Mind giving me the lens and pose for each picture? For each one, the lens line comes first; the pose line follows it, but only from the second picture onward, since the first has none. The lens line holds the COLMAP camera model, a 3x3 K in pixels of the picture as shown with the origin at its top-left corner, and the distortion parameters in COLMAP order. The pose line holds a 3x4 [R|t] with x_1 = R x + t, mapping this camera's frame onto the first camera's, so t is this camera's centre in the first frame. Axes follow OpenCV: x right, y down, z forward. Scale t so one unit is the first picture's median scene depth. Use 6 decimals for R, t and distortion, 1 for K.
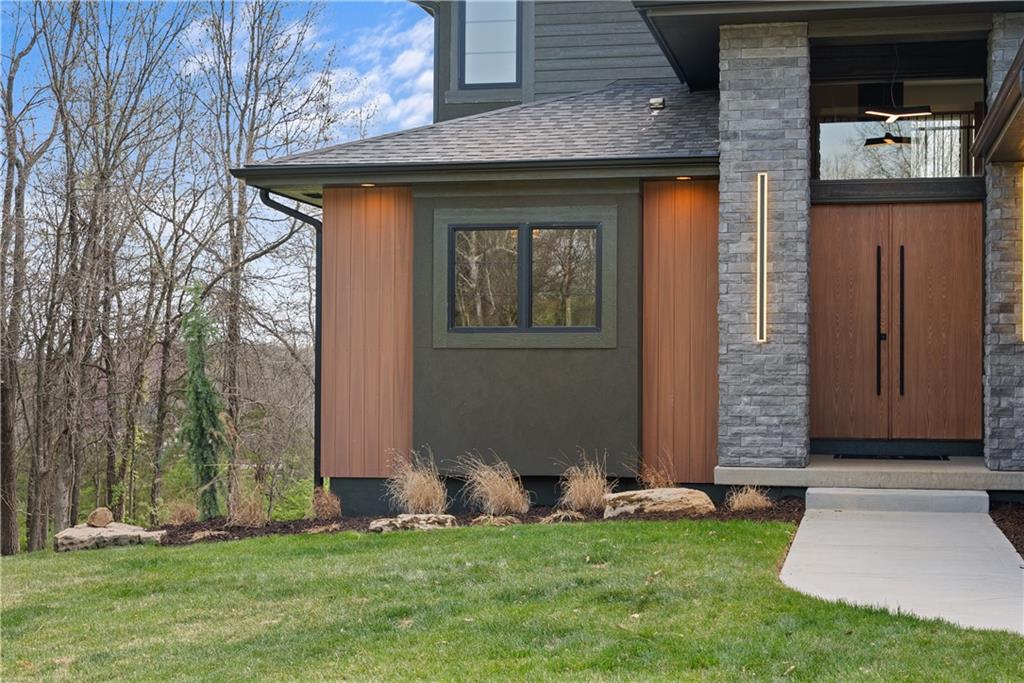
lens RADIAL K [[1653.4, 0, 513.1], [0, 1653.4, 369.2], [0, 0, 1]] dist [0.021848, 0.023526]
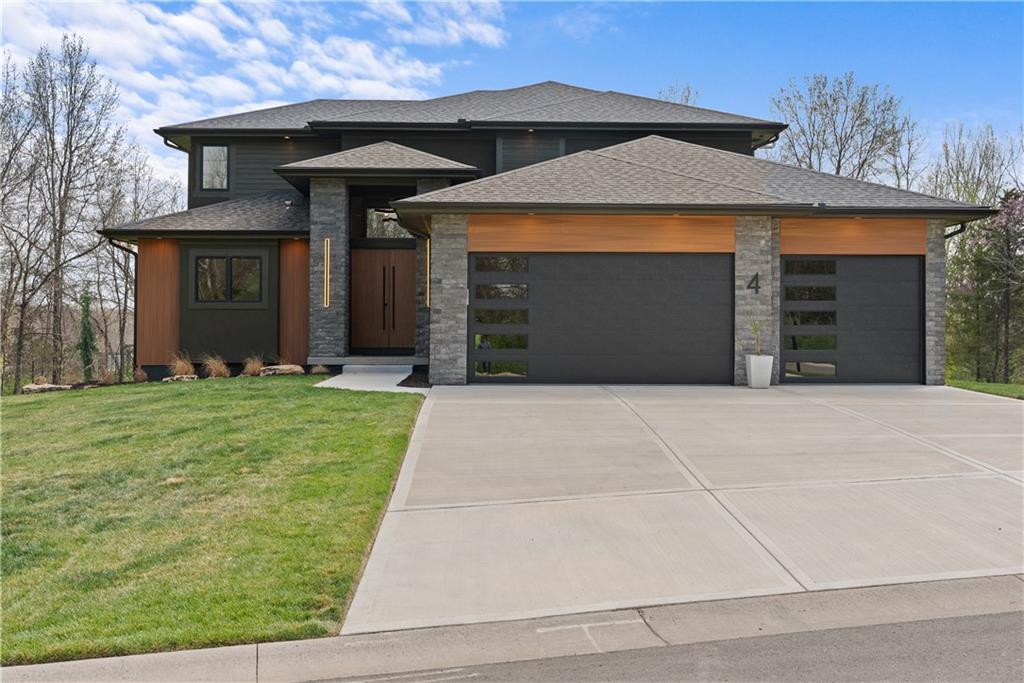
lens RADIAL K [[1116.2, 0, 510.8], [0, 1116.2, 313.9], [0, 0, 1]] dist [-0.002881, 0.013426]
pose [[0.970697, 0.002784, 0.240290, 0.016141], [-0.000588, 0.999957, -0.009211, 0.009467], [-0.240305, 0.008800, 0.970657, -0.680330]]
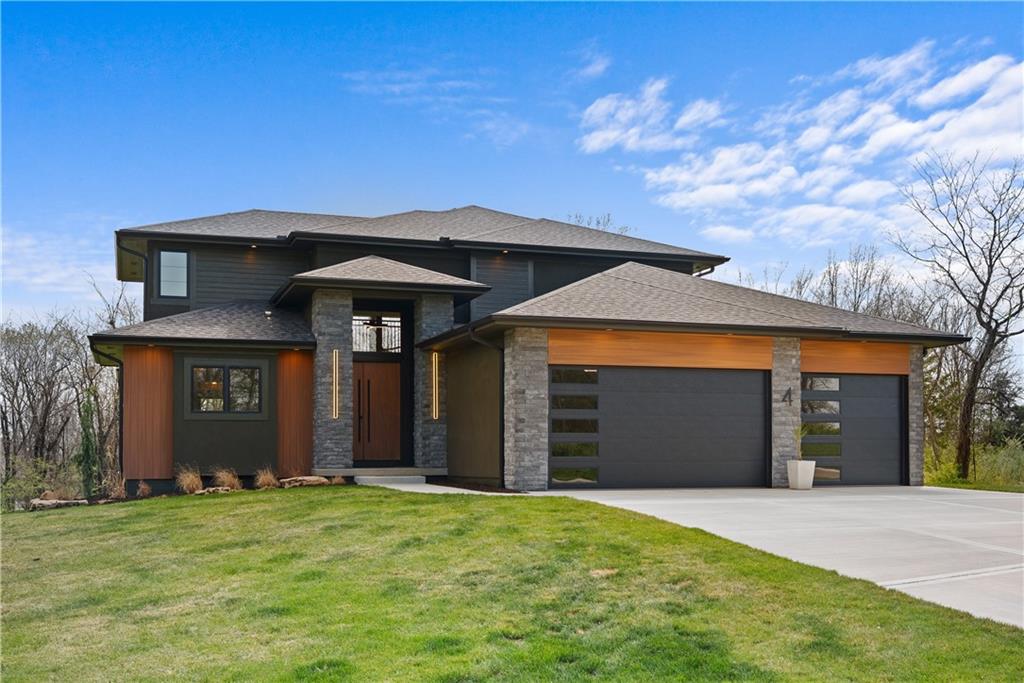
lens RADIAL K [[1076.4, 0, 513.2], [0, 1076.4, 441.4], [0, 0, 1]] dist [0.008144, 0.001061]
pose [[0.859235, 0.001101, 0.511580, -0.439784], [0.001808, 0.999985, -0.005189, 0.026859], [-0.511578, 0.005384, 0.859220, -0.513047]]
